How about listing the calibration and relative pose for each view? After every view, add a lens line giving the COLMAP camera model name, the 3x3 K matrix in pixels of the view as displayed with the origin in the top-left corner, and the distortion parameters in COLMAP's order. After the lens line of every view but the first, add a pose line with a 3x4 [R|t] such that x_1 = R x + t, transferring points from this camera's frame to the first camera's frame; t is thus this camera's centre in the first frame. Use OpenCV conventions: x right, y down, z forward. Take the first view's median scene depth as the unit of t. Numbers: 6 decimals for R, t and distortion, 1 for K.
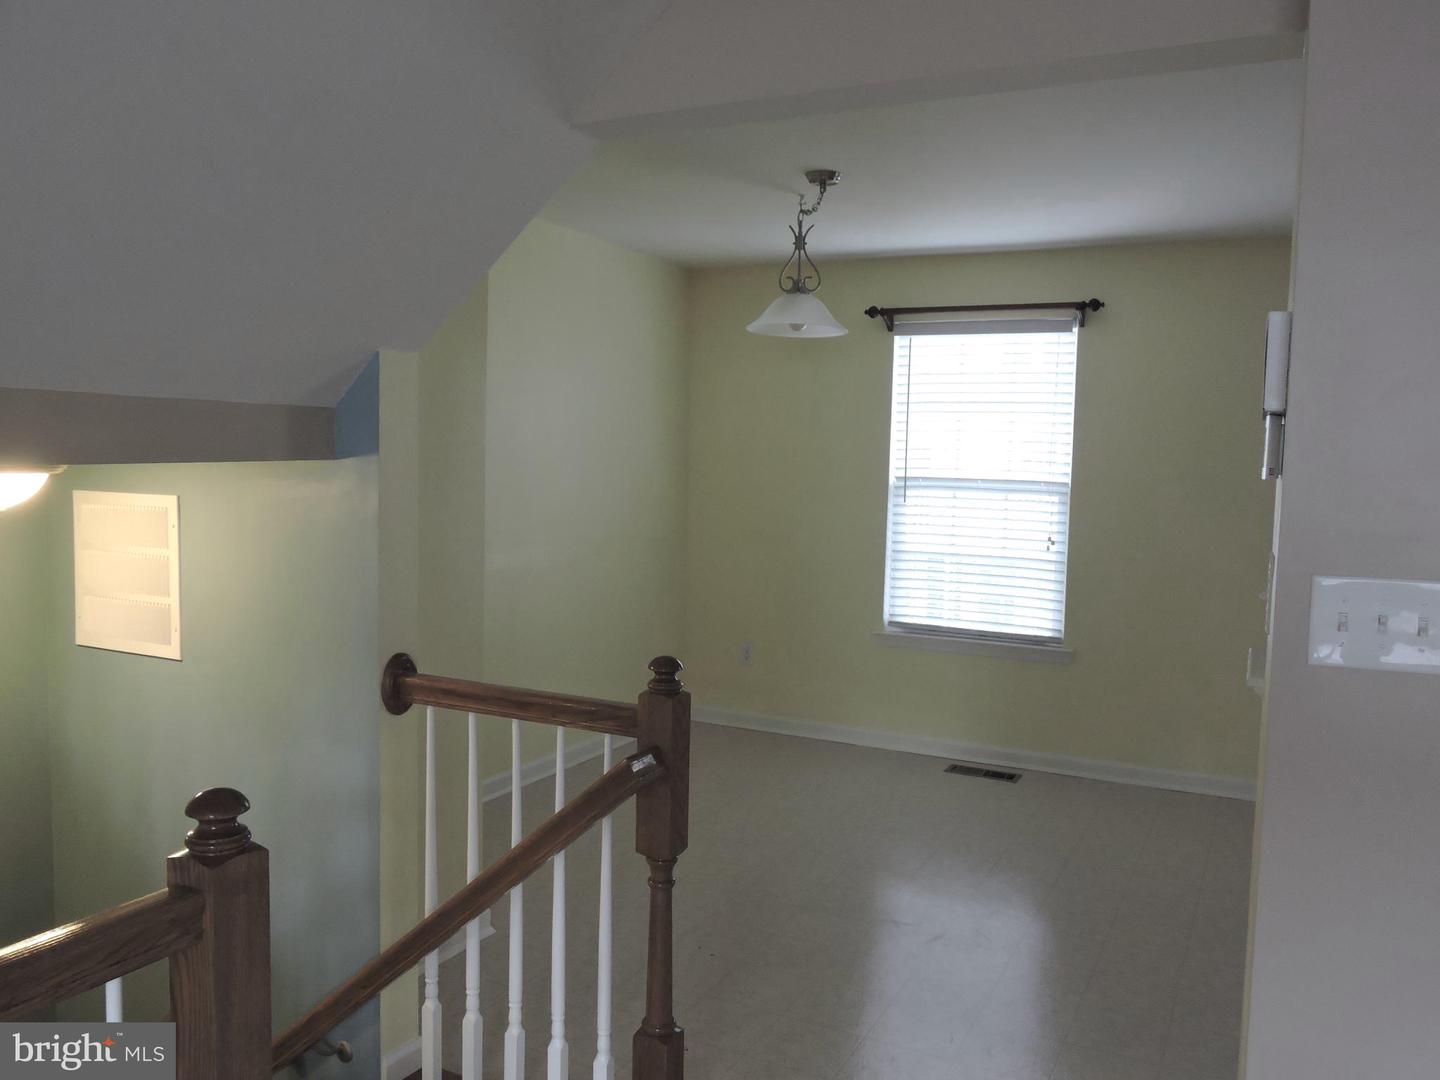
lens RADIAL K [[1115.5, 0, 720.0], [0, 1115.5, 540.0], [0, 0, 1]] dist [-0.015752, -0.006943]
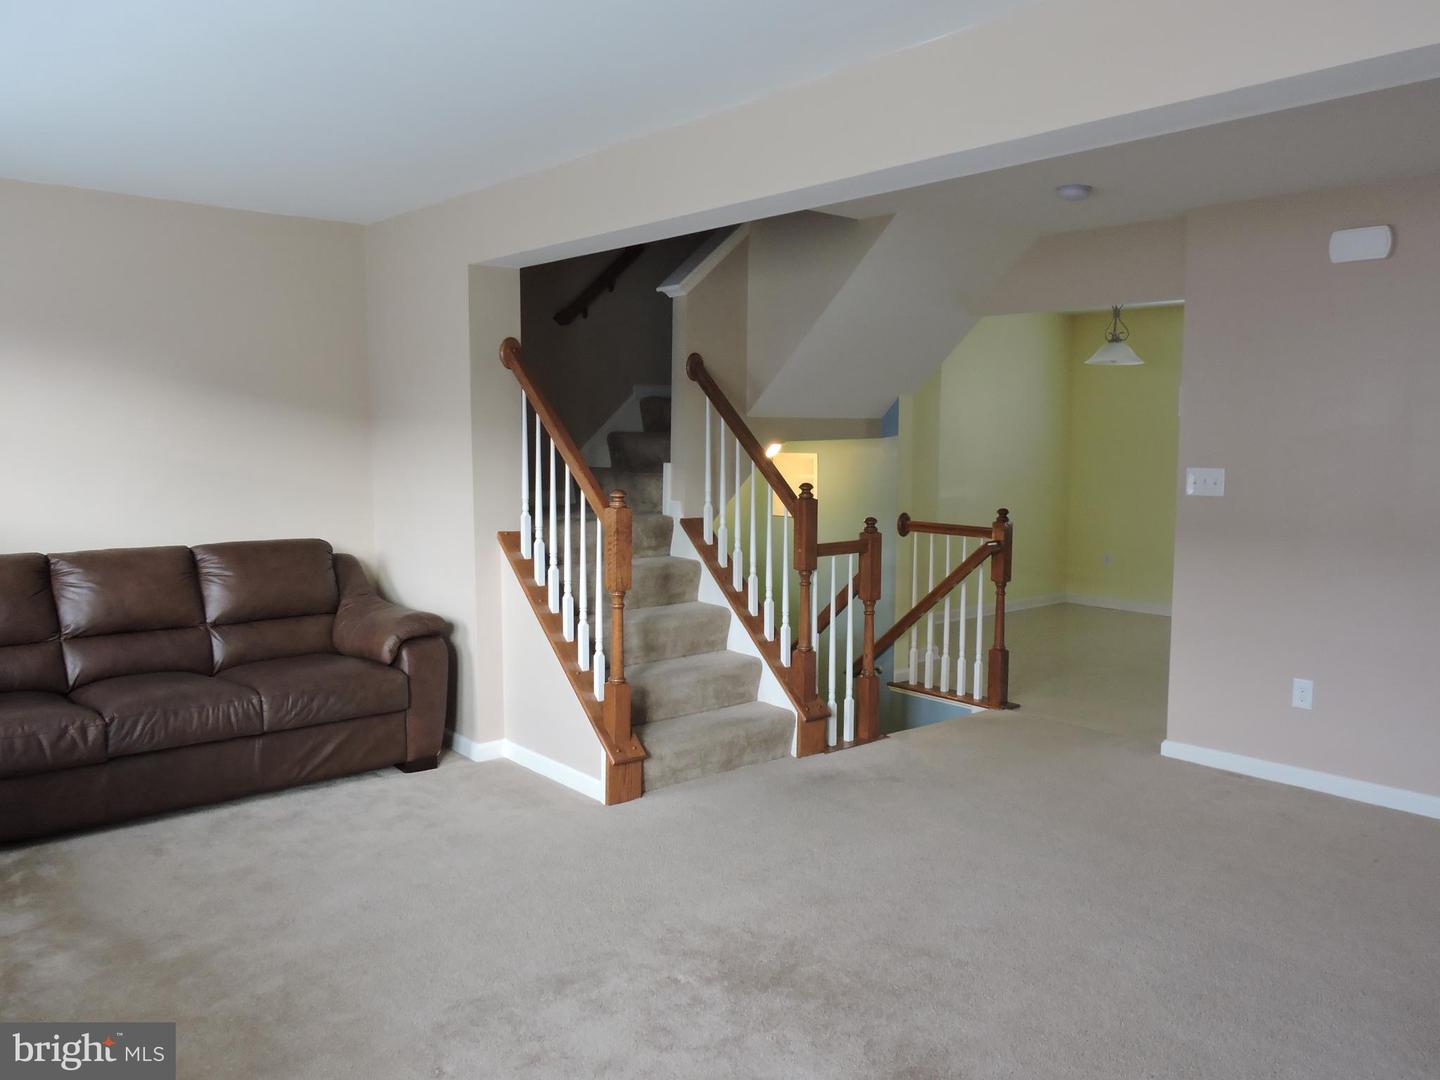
lens RADIAL K [[1115.5, 0, 720.0], [0, 1115.5, 540.0], [0, 0, 1]] dist [-0.015752, -0.006943]
pose [[0.919433, 0.019437, -0.392767, 0.359705], [-0.013069, 0.999736, 0.018881, 0.129704], [0.393031, -0.012227, 0.919444, -1.652273]]
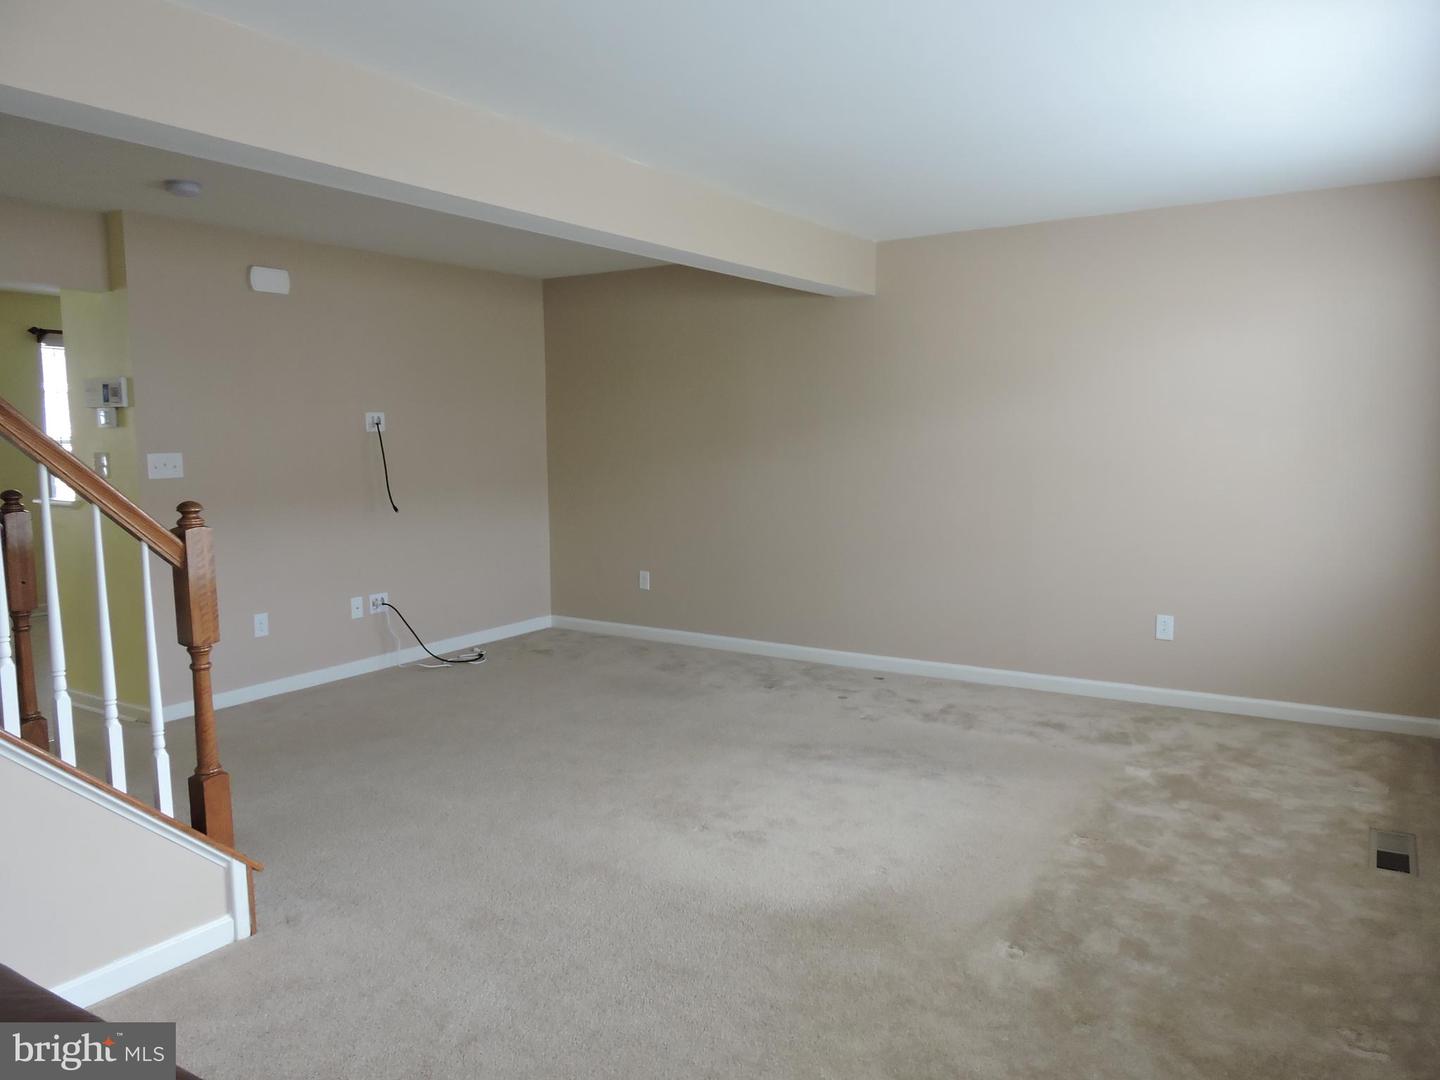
lens RADIAL K [[1025.6, 0, 720.0], [0, 1025.6, 540.0], [0, 0, 1]] dist [-0.010633, -0.003296]
pose [[0.131236, -0.134063, 0.982244, -1.587345], [0.082589, 0.988848, 0.123930, 0.032154], [-0.987905, 0.064858, 0.140845, -0.806097]]
